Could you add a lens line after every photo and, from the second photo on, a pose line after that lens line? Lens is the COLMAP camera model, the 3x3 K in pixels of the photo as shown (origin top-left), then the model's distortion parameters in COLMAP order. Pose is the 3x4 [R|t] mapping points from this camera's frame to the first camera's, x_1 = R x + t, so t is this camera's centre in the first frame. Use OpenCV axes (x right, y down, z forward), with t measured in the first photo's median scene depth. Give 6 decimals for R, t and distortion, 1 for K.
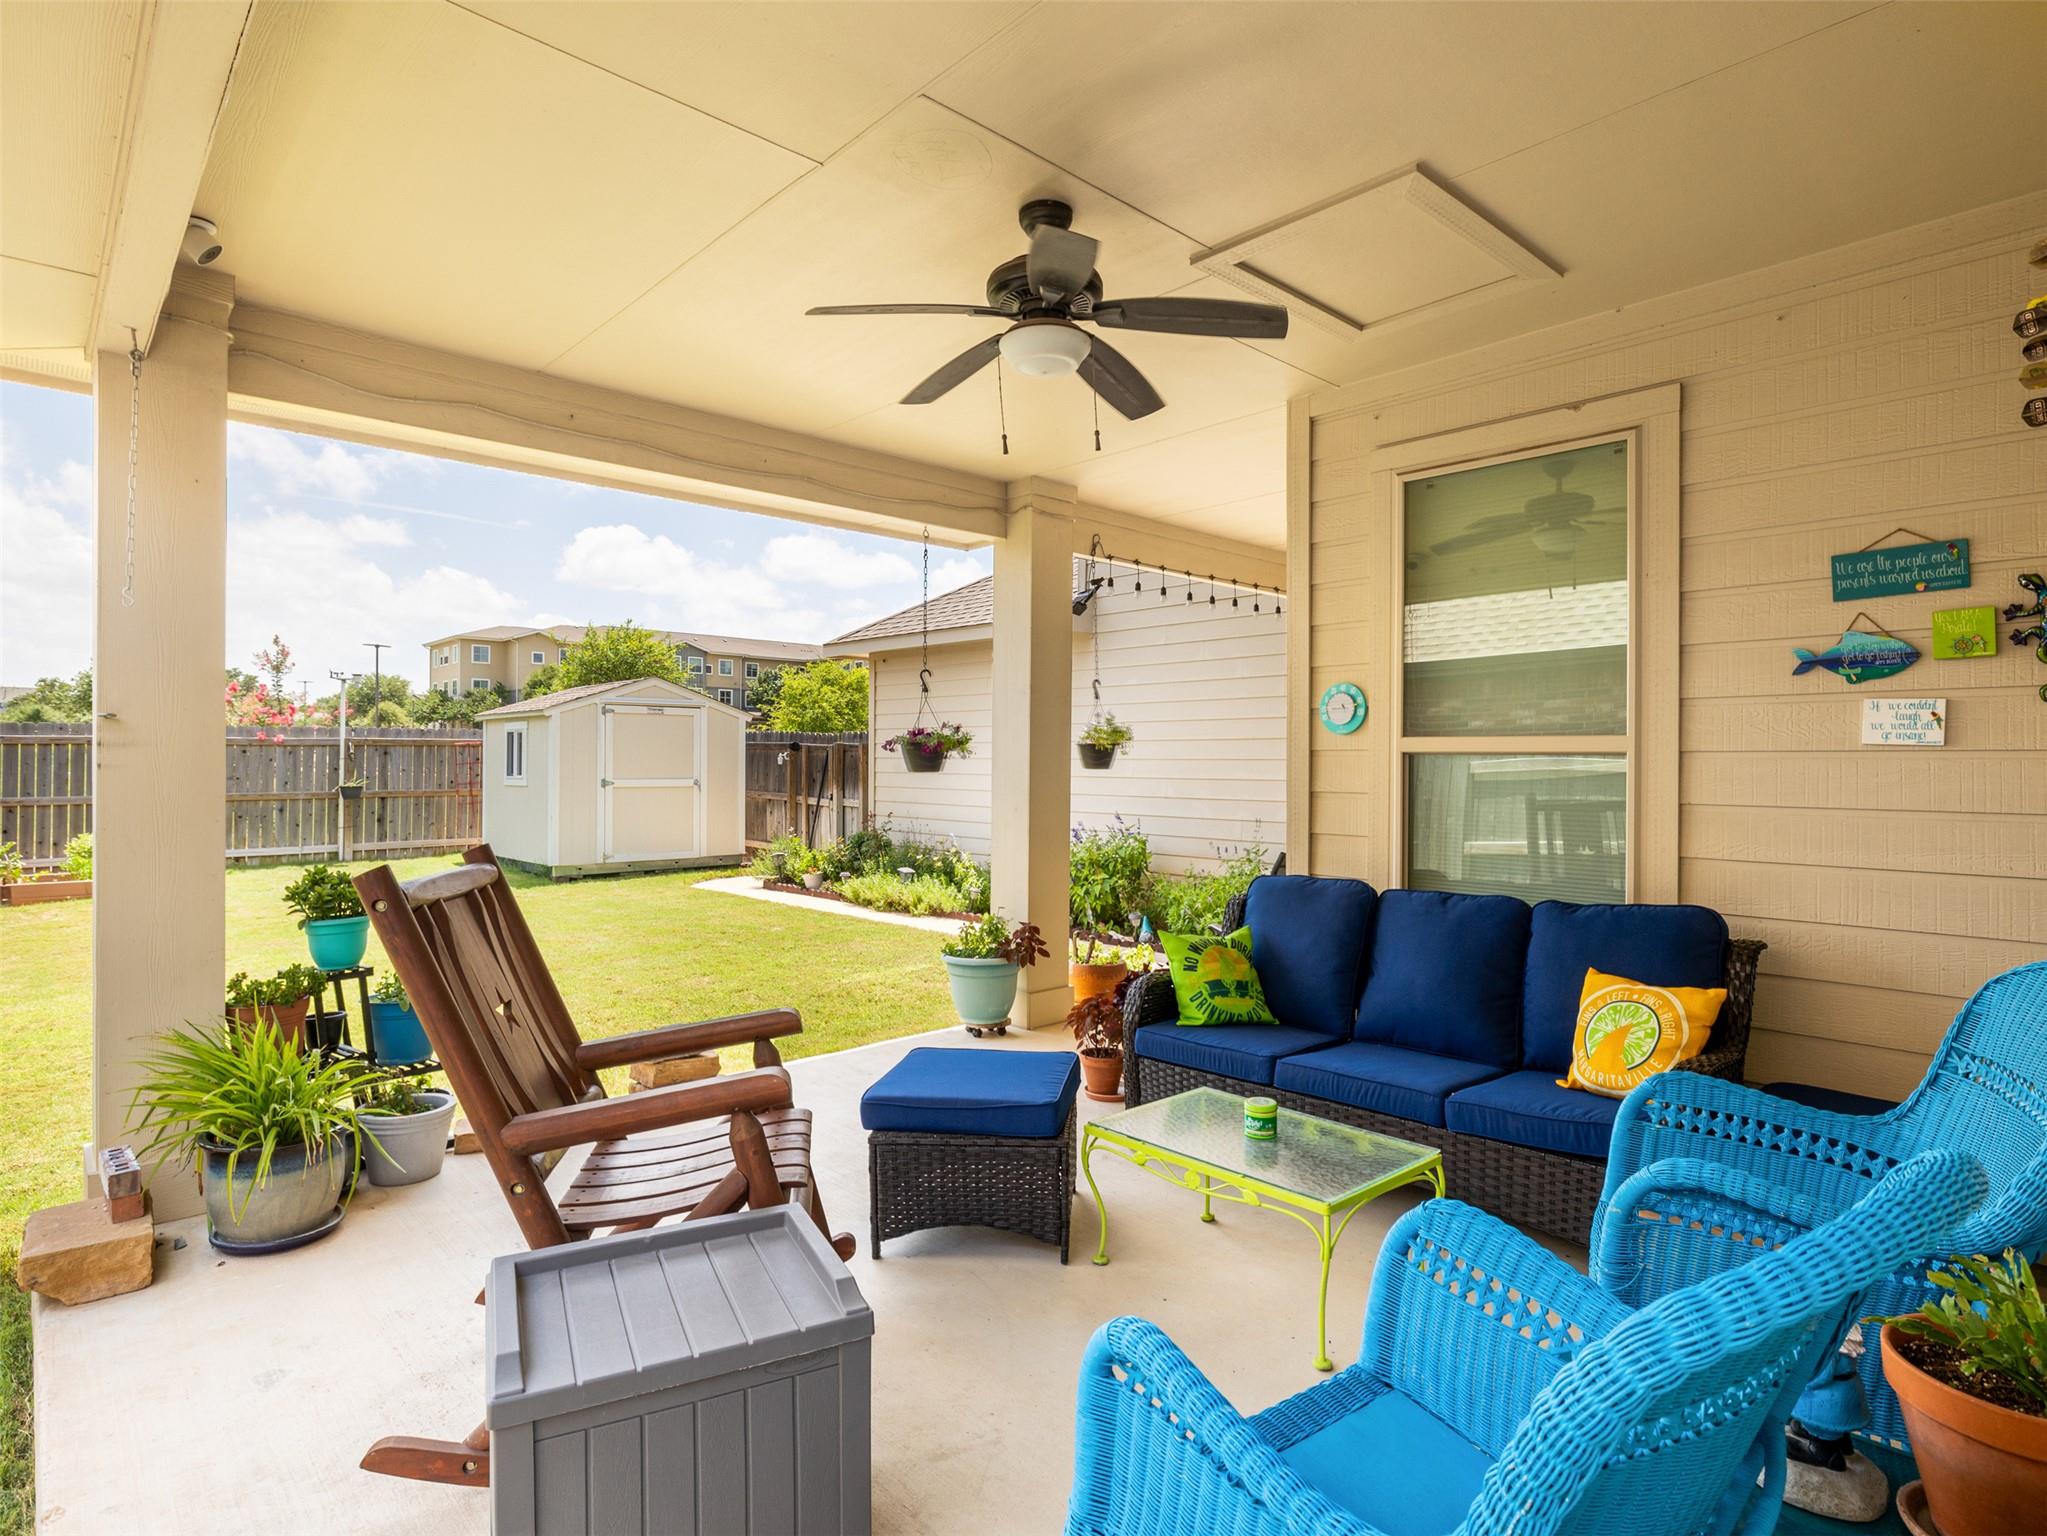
lens RADIAL K [[1060.4, 0, 1023.3], [0, 1060.4, 766.7], [0, 0, 1]] dist [-0.015543, 0.002044]
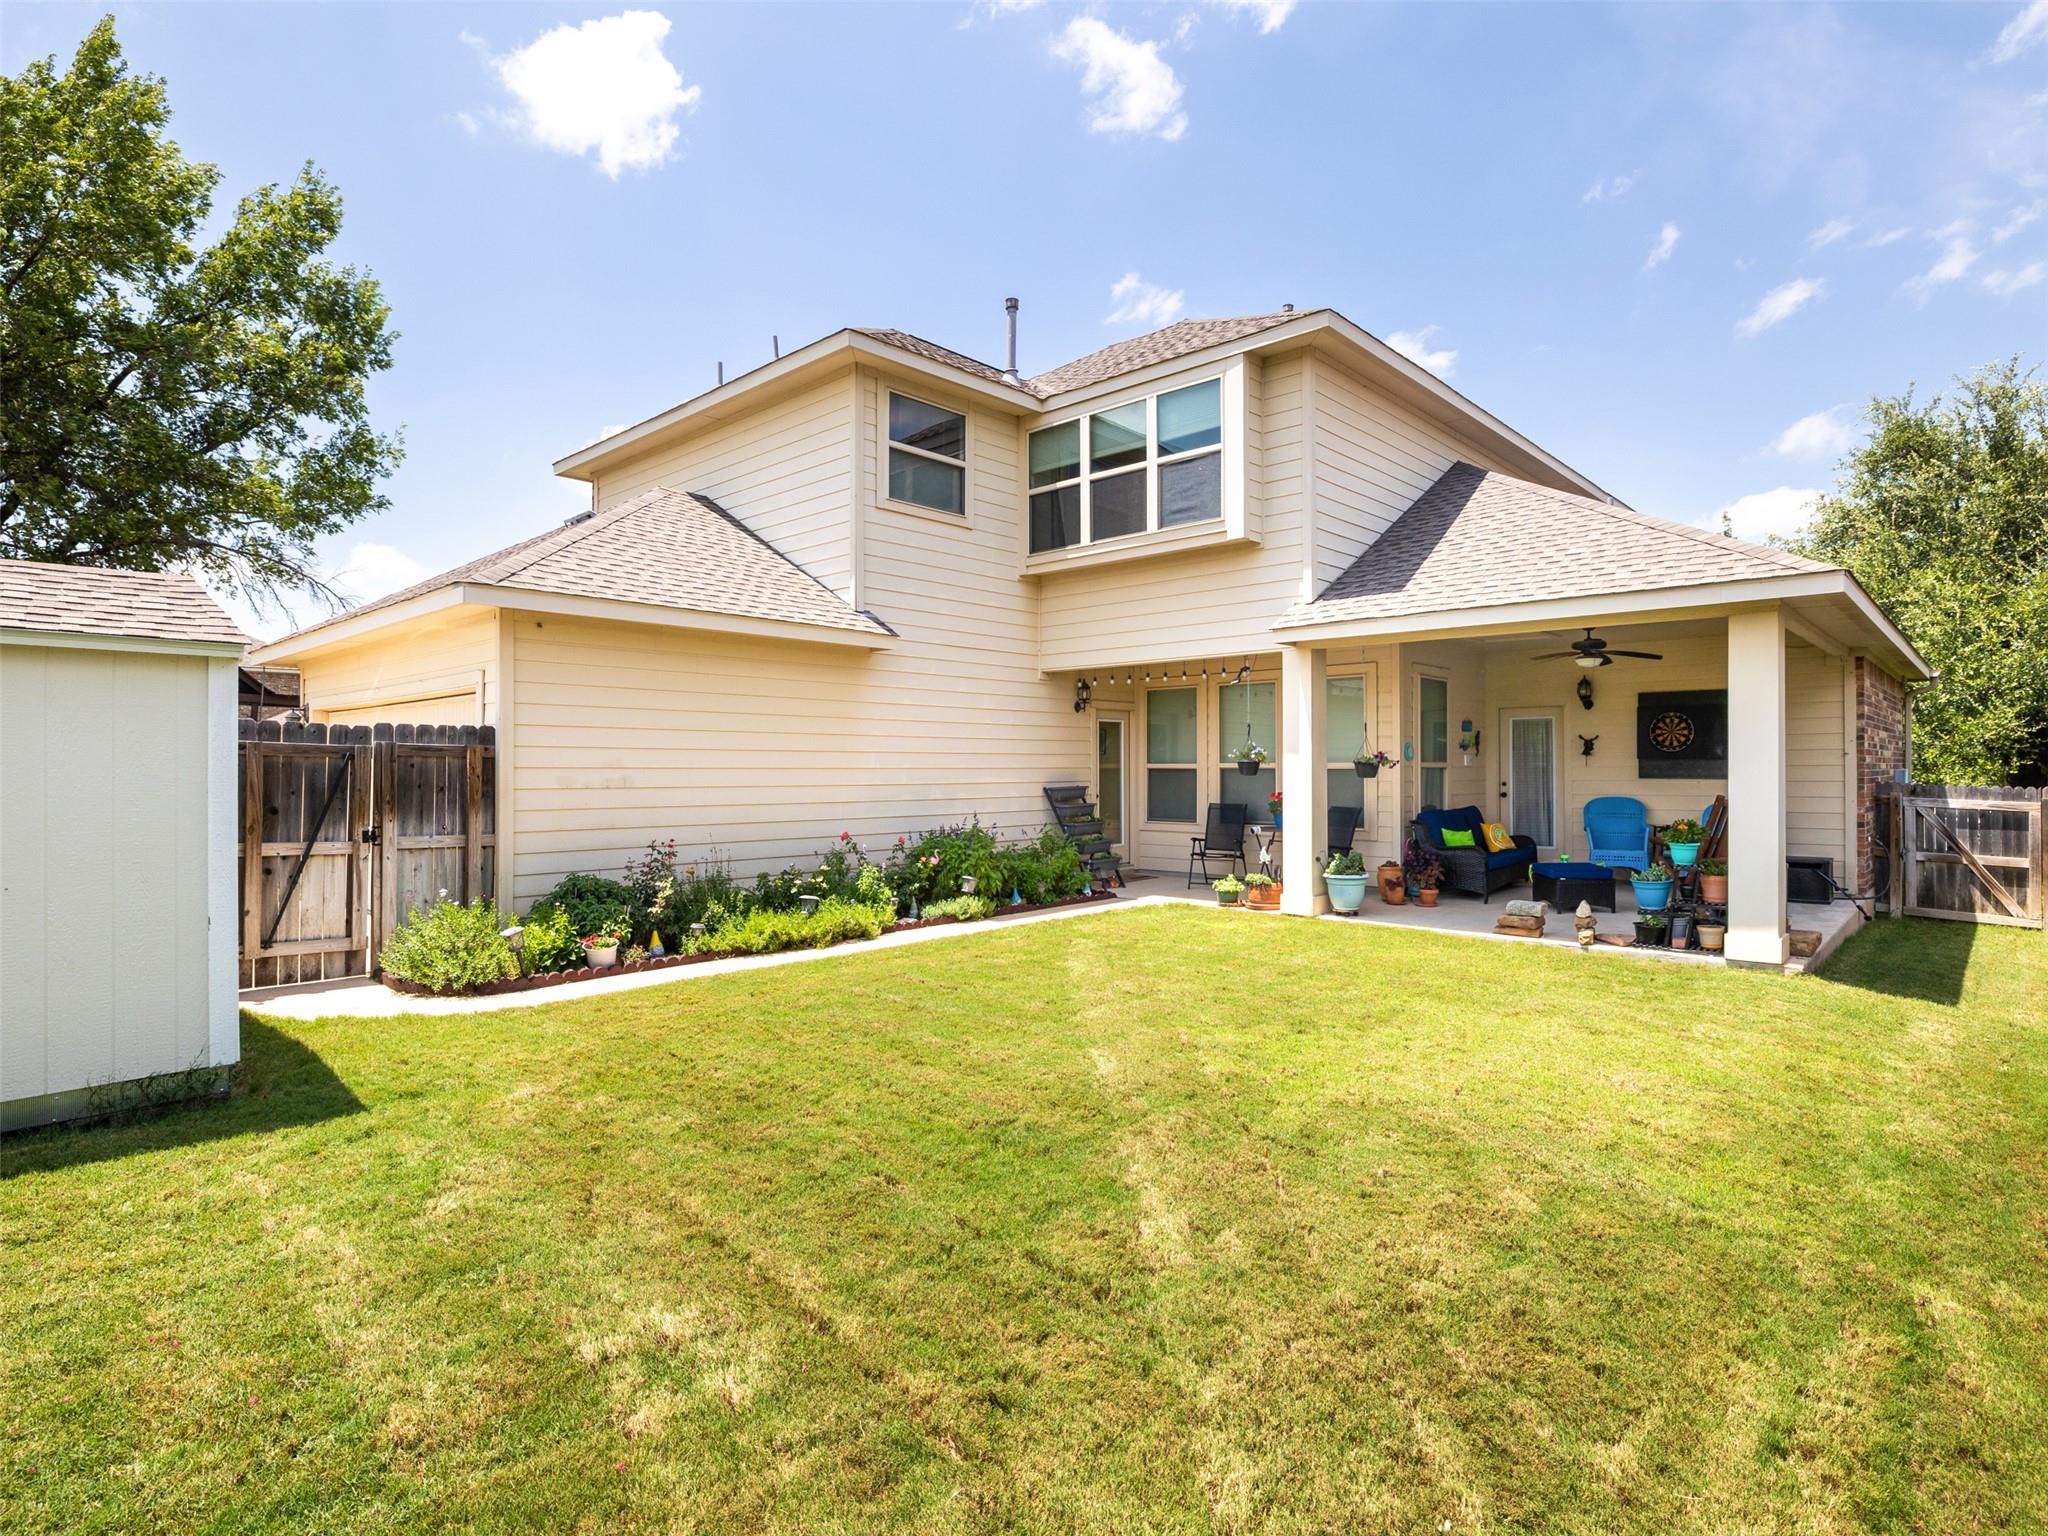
lens RADIAL K [[1060.9, 0, 1022.8], [0, 1060.9, 754.8], [0, 0, 1]] dist [-0.015543, 0.002044]
pose [[-0.054594, 0.007562, 0.998480, -0.758513], [0.005617, 0.999958, -0.007266, -0.009228], [-0.998493, 0.005212, -0.054634, 0.668067]]
